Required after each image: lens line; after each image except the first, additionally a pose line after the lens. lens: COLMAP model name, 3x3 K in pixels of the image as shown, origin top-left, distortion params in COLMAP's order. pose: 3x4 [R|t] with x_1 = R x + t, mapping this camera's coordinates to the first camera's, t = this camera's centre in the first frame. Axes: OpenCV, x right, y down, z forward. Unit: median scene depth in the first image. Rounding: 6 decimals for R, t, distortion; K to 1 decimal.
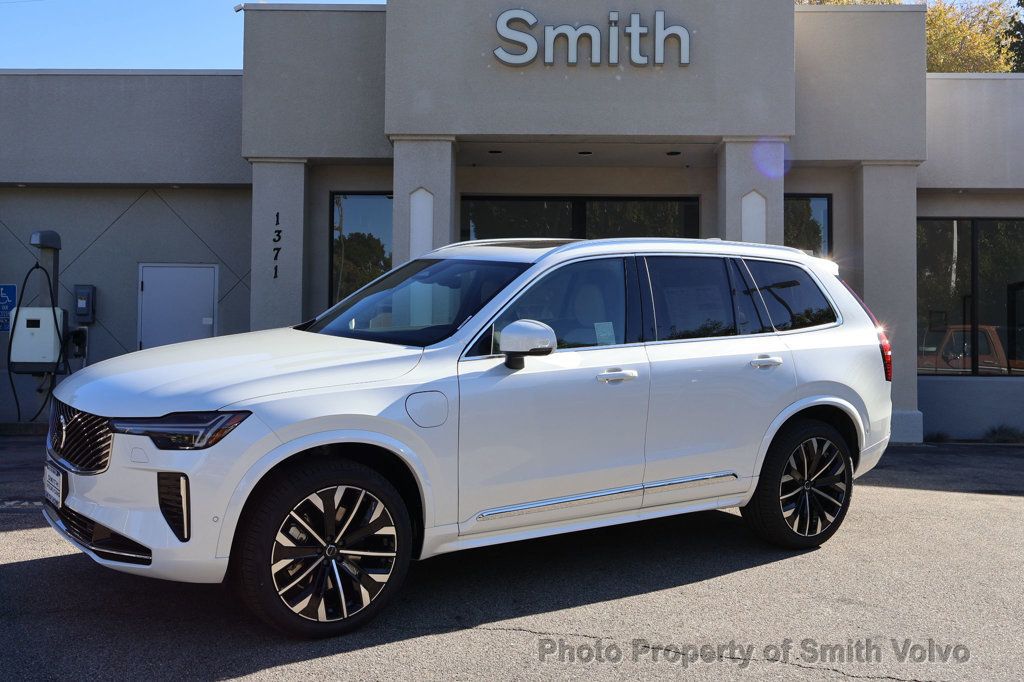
lens RADIAL K [[1144.9, 0, 512.4], [0, 1144.9, 344.0], [0, 0, 1]] dist [0.029307, 0.000000]
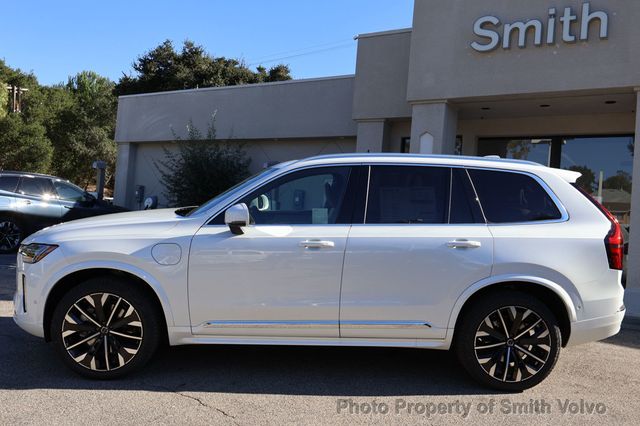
lens RADIAL K [[613.3, 0, 320.2], [0, 613.3, 211.0], [0, 0, 1]] dist [0.029685, 0.000000]
pose [[0.829024, 0.038546, -0.557883, 0.463947], [-0.055508, 0.998367, -0.013504, -0.004026], [0.556452, 0.042162, 0.829809, 0.296162]]
